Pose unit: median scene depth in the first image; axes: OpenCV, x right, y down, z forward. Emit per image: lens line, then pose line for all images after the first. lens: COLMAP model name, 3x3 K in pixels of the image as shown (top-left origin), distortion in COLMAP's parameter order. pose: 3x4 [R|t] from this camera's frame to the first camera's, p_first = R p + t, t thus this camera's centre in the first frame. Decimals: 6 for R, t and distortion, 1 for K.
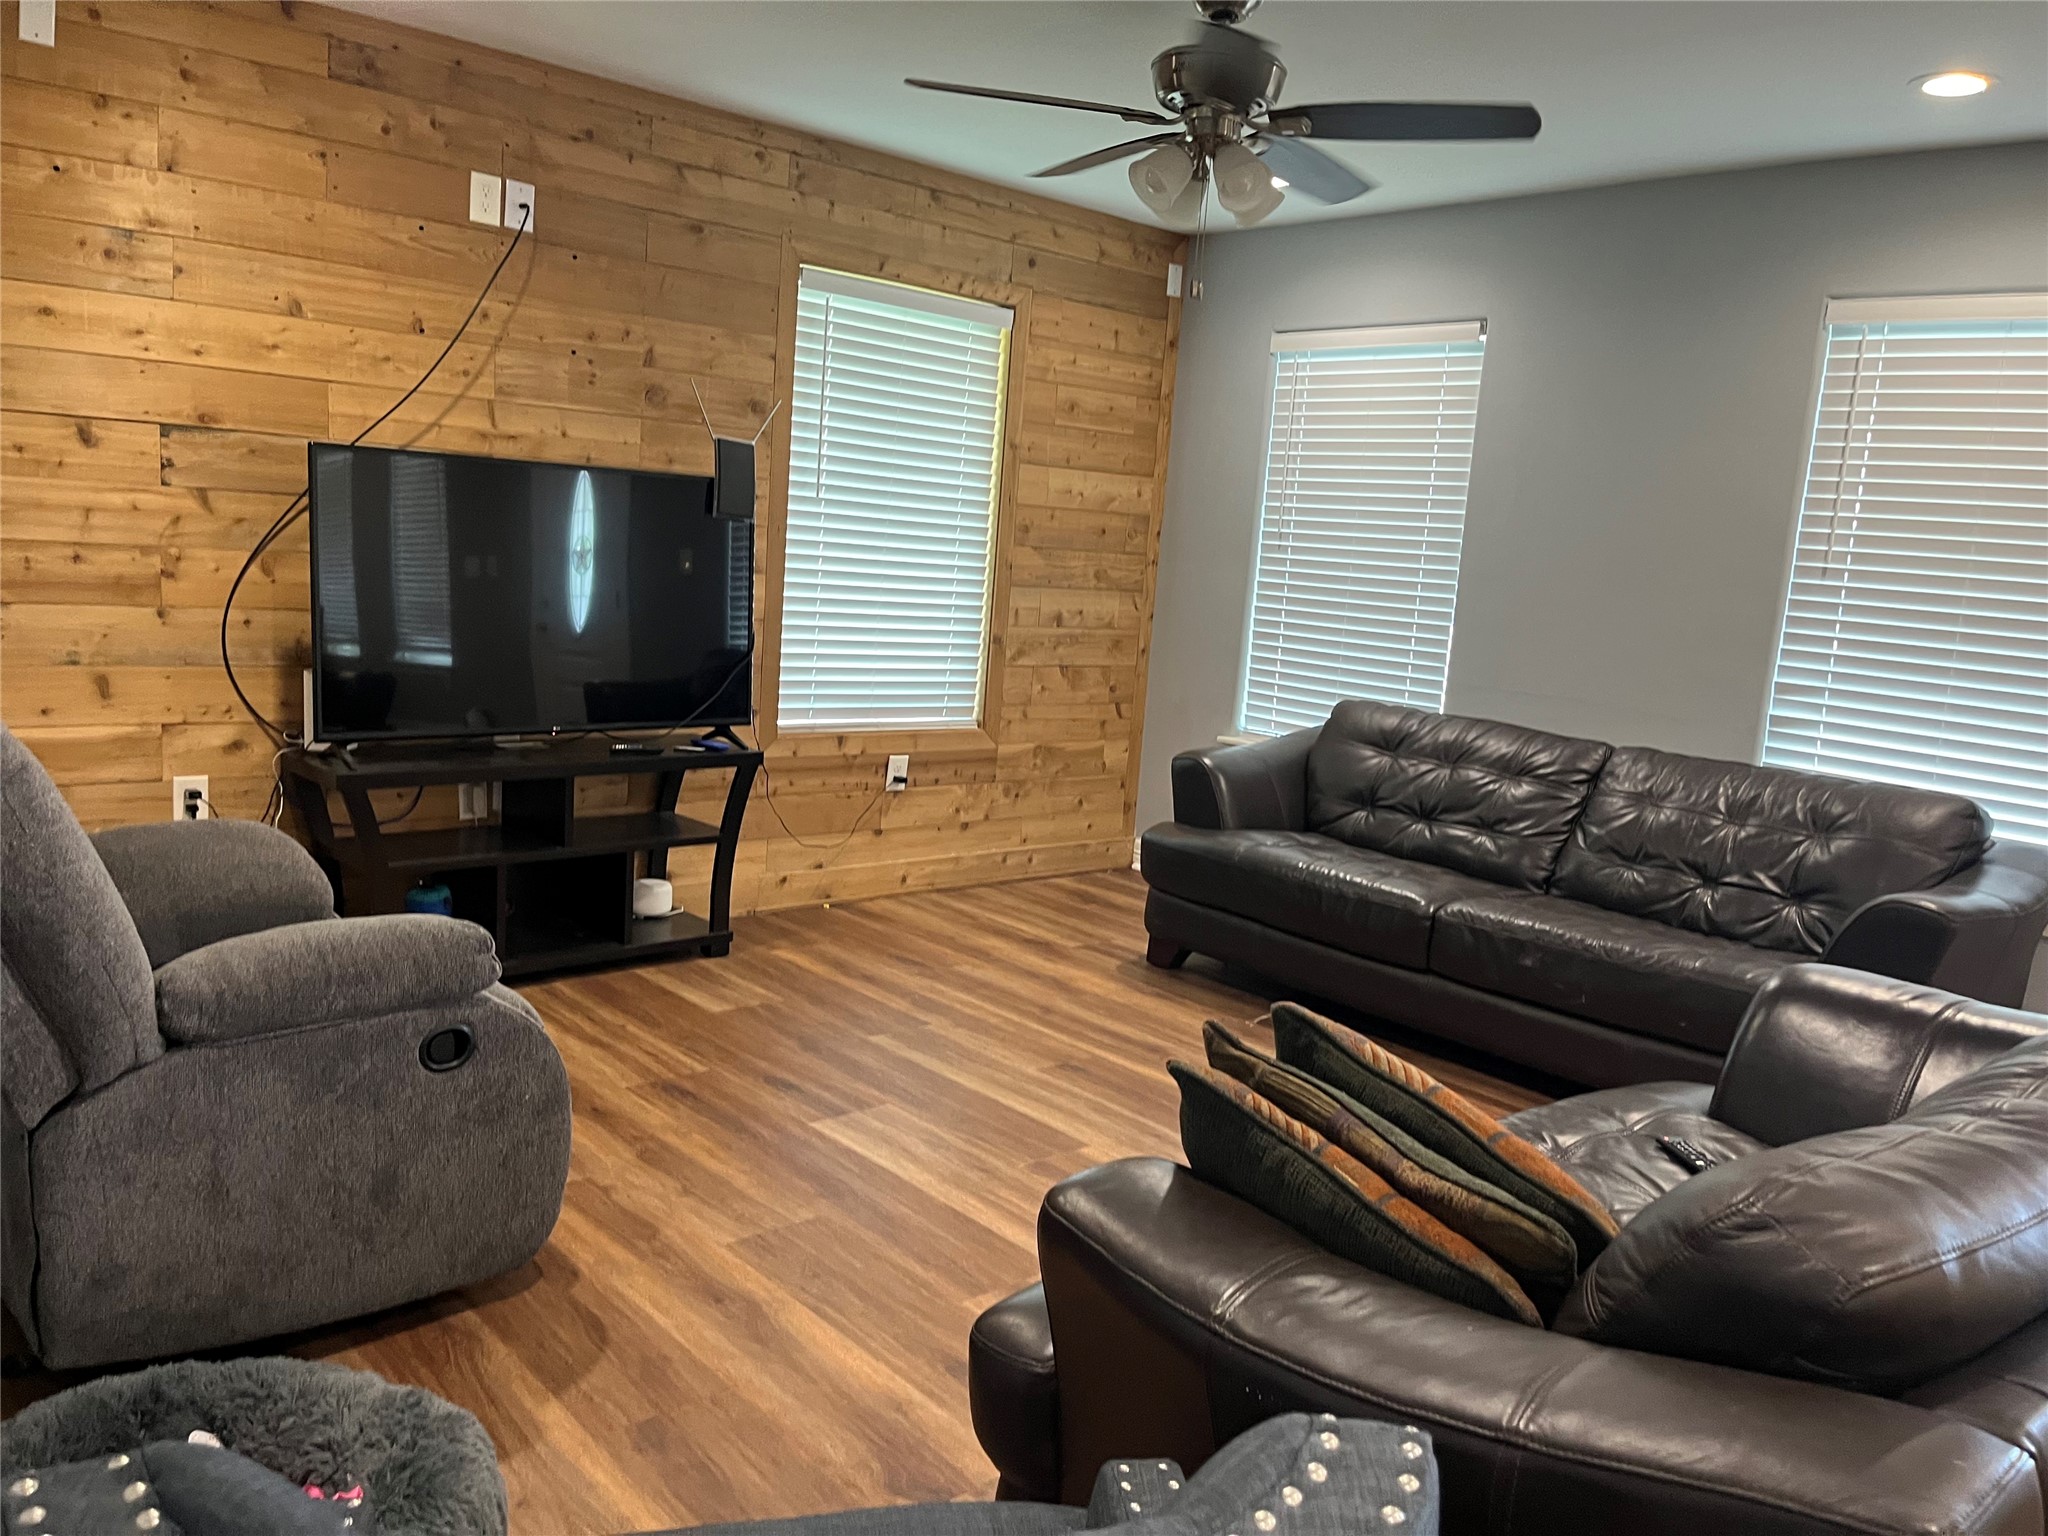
lens RADIAL K [[1541.8, 0, 1025.7], [0, 1541.8, 788.7], [0, 0, 1]] dist [0.069519, -0.094579]
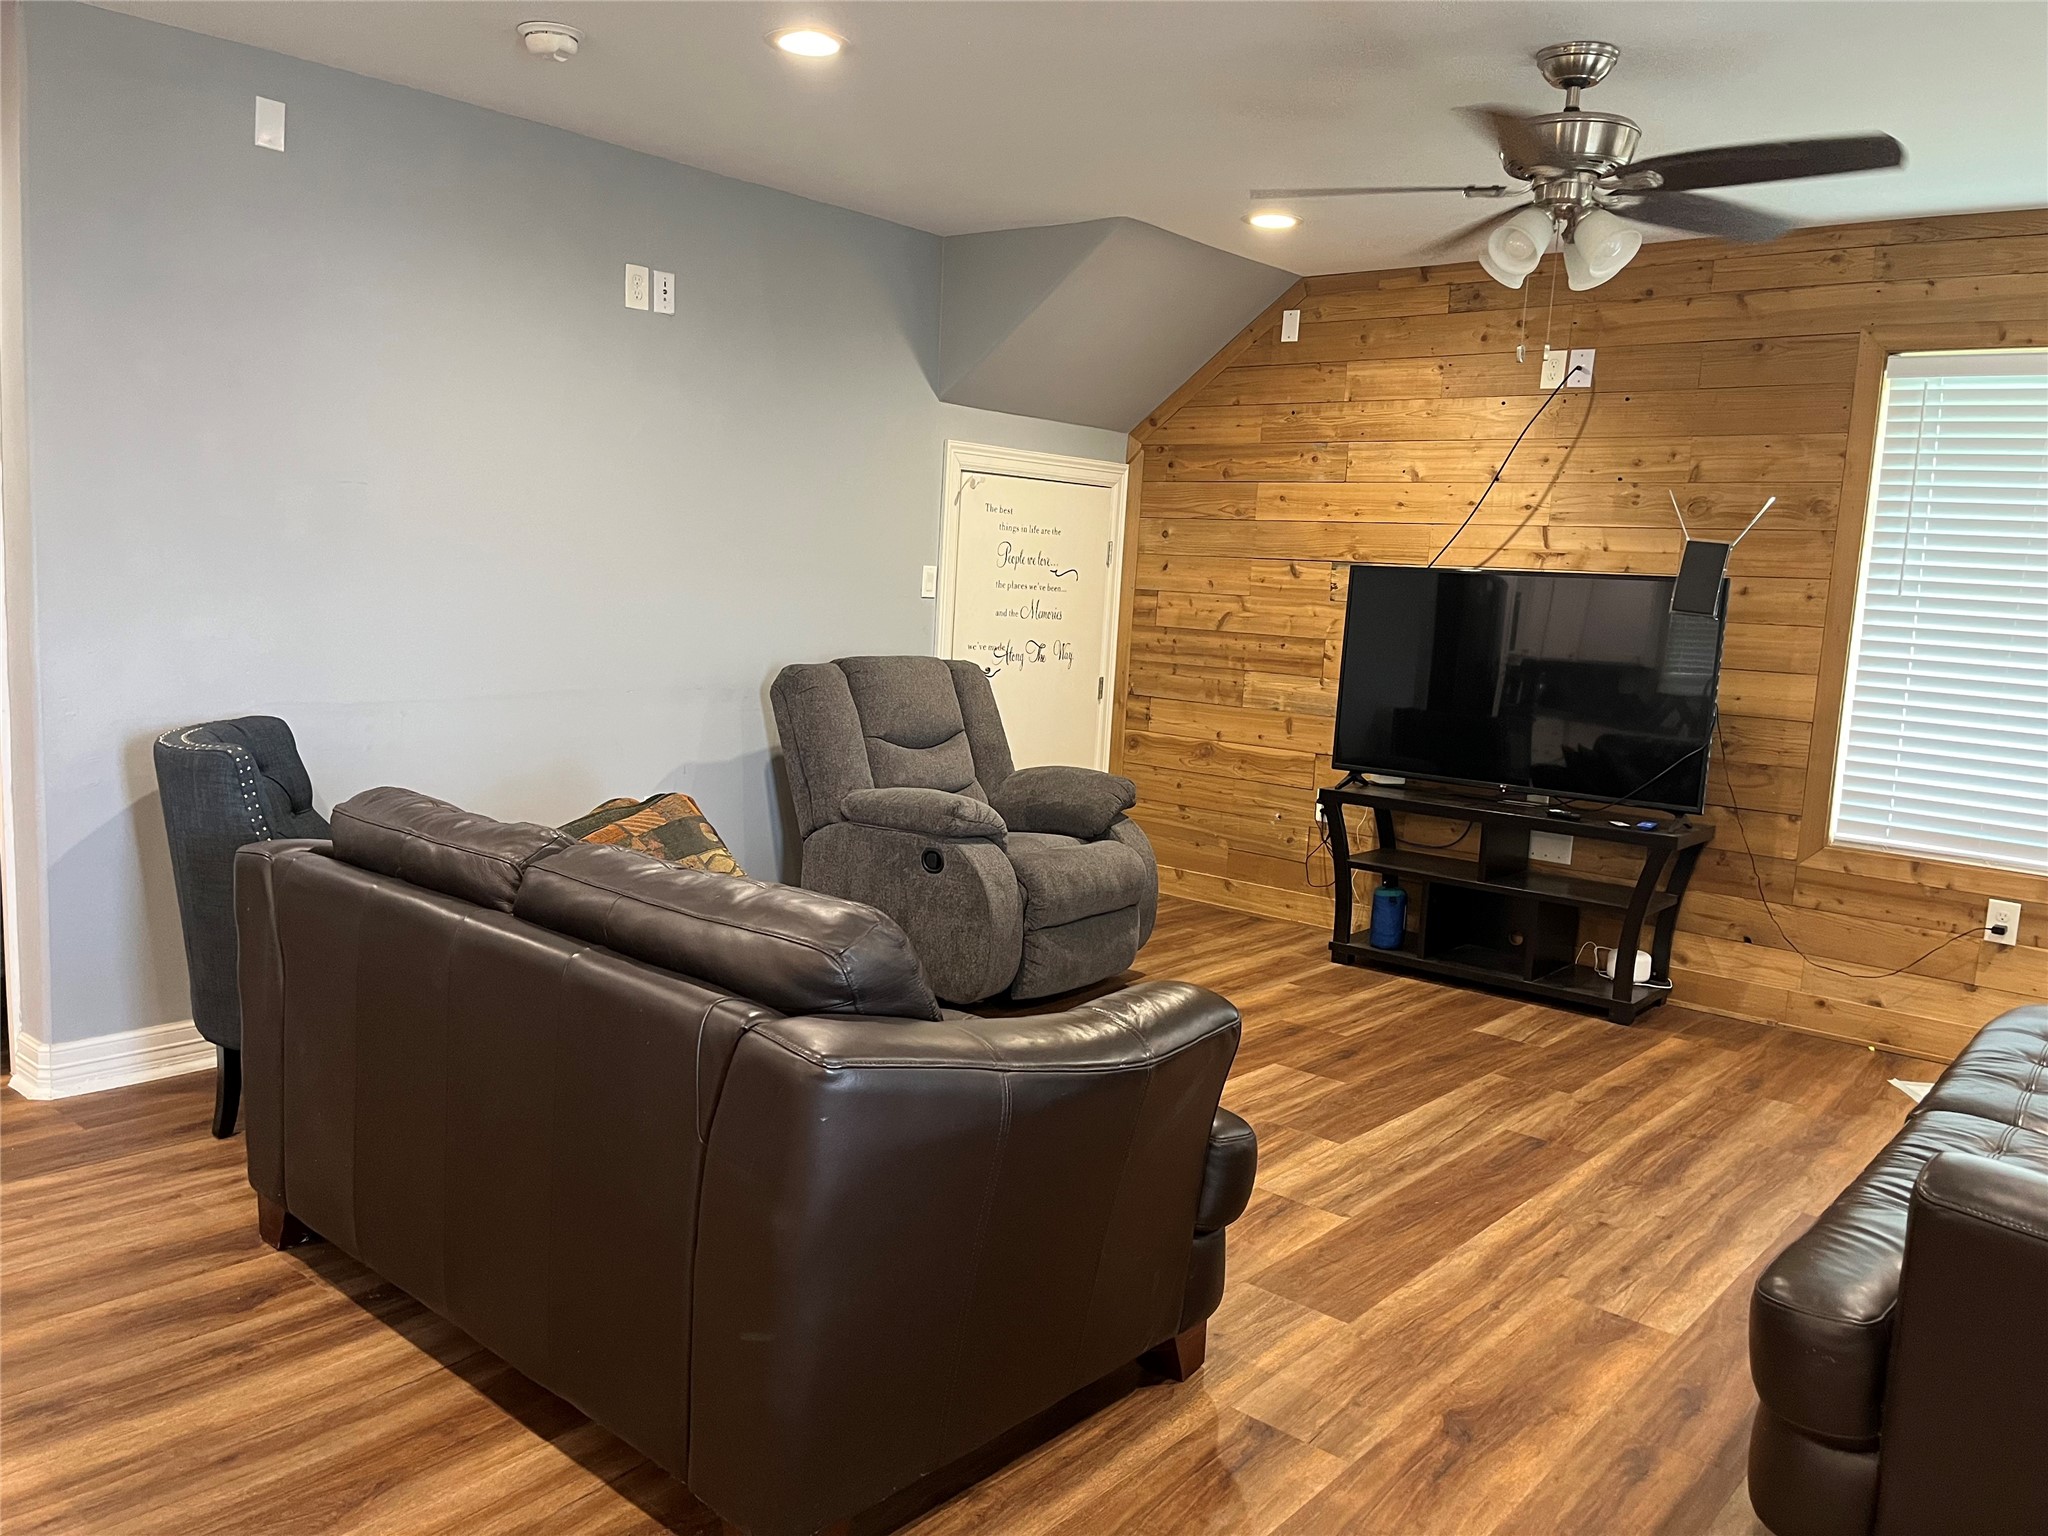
lens RADIAL K [[1541.8, 0, 1025.7], [0, 1541.8, 788.7], [0, 0, 1]] dist [0.069519, -0.094579]
pose [[0.150653, 0.074657, -0.985764, 0.826583], [-0.201076, 0.978614, 0.043385, -0.014217], [0.967921, 0.191678, 0.162443, 0.430821]]
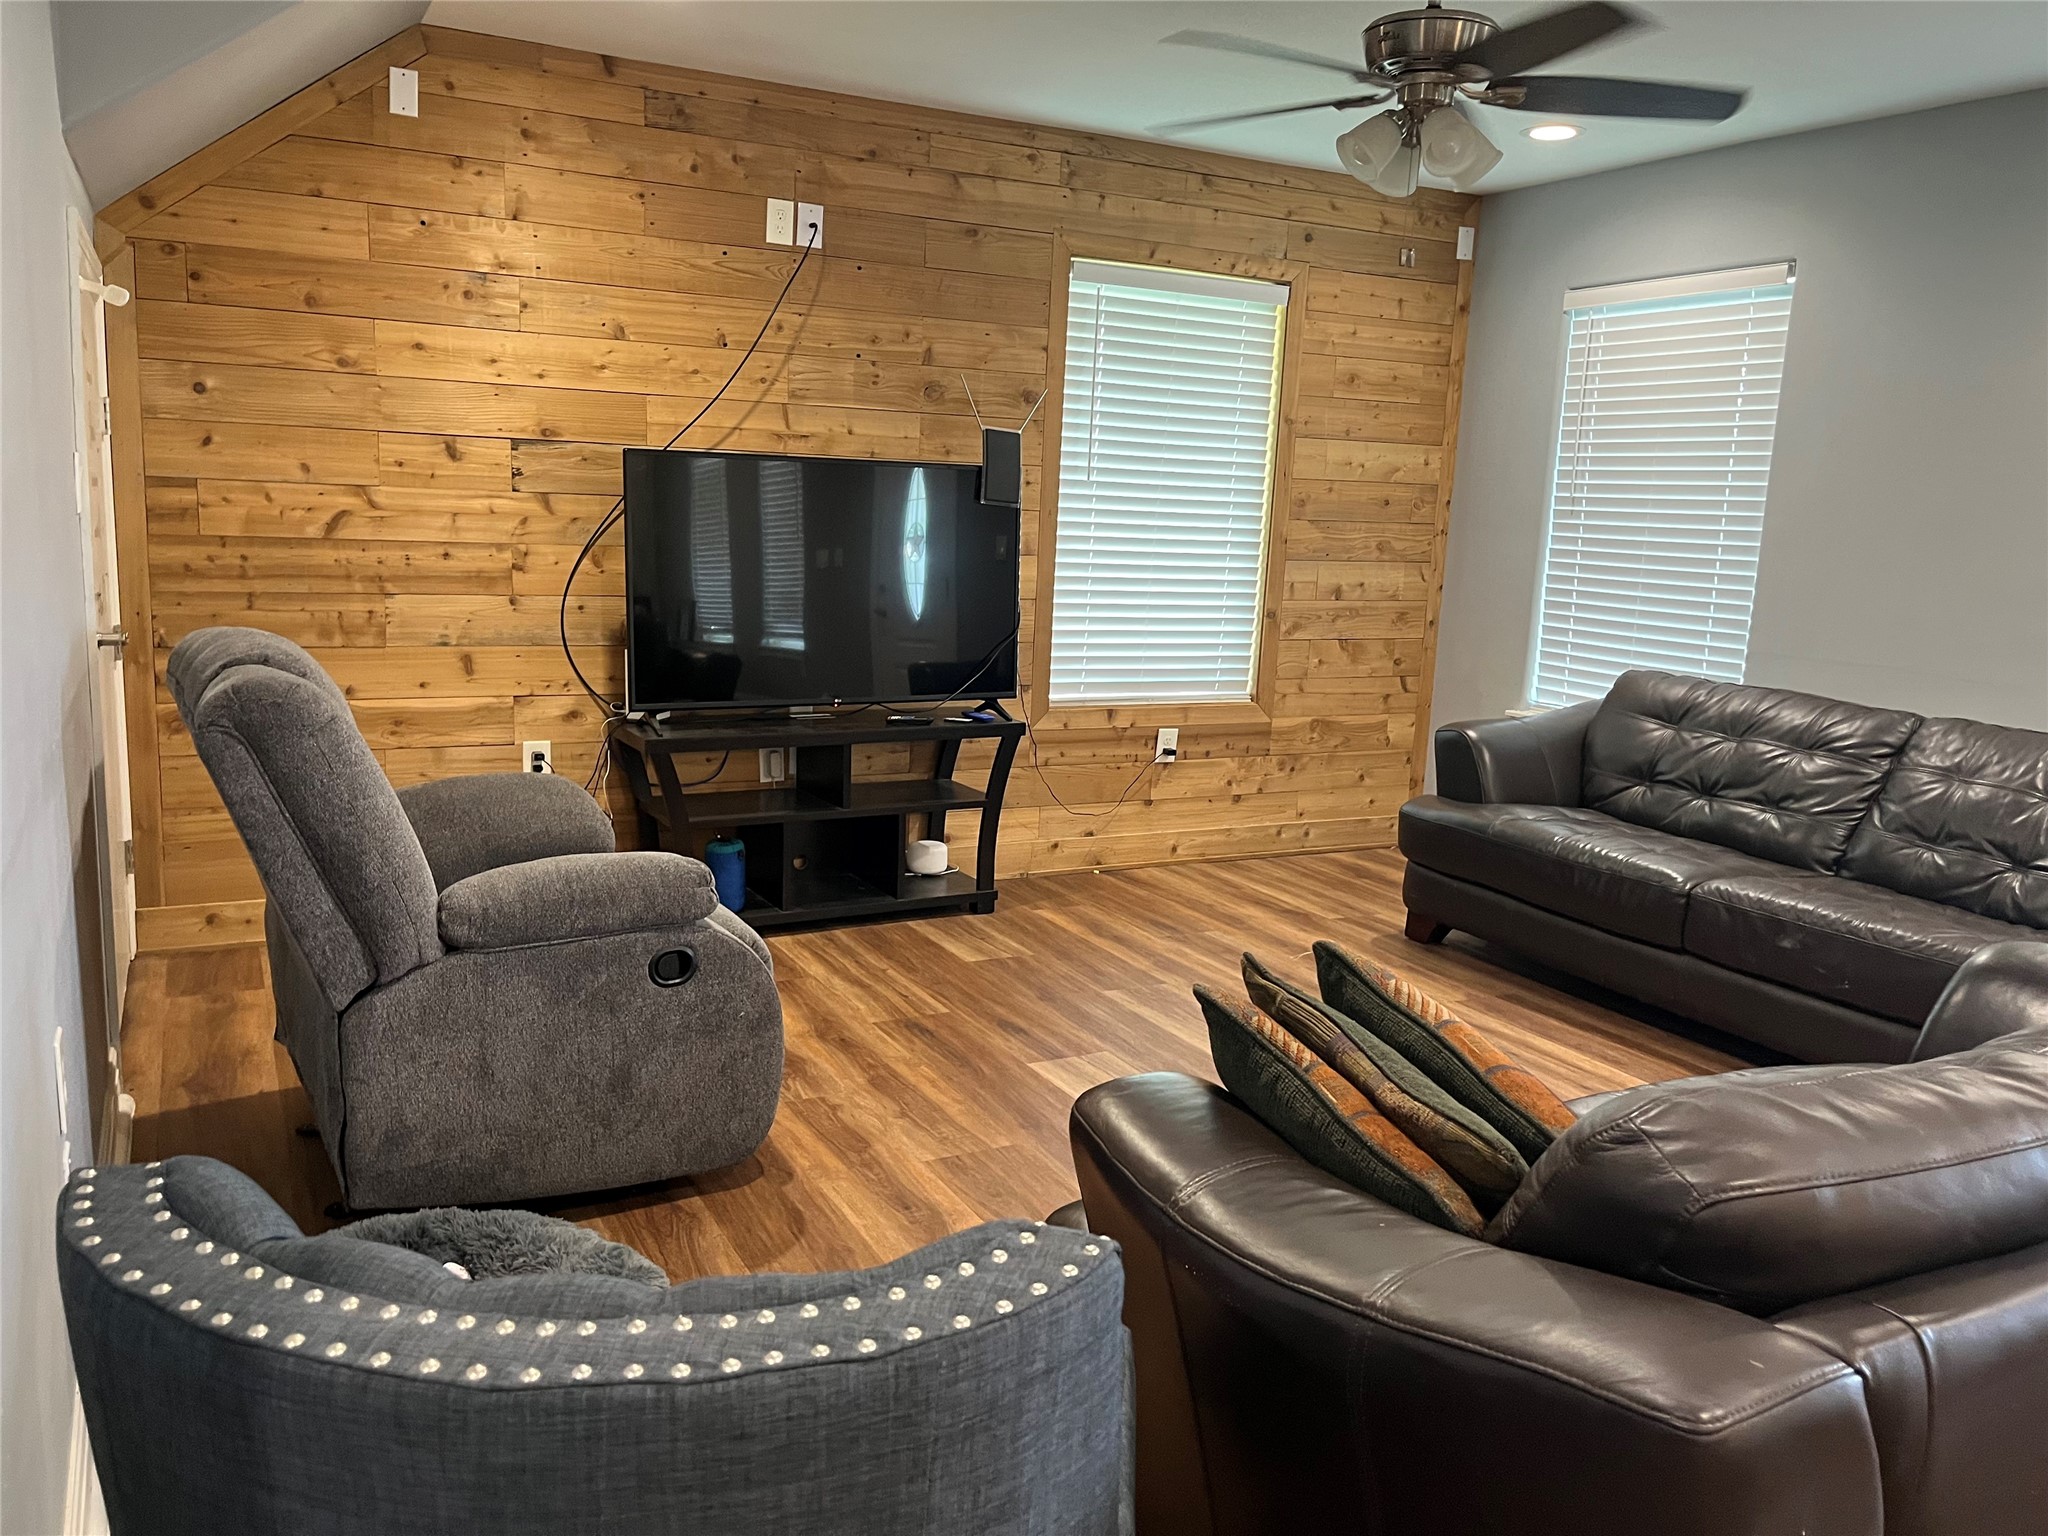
lens RADIAL K [[1536.6, 0, 996.2], [0, 1536.6, 789.4], [0, 0, 1]] dist [0.050361, -0.049998]
pose [[0.967579, 0.013058, -0.252230, 0.082268], [-0.010222, 0.999869, 0.012551, 0.009567], [0.252361, -0.009566, 0.967586, -0.028429]]
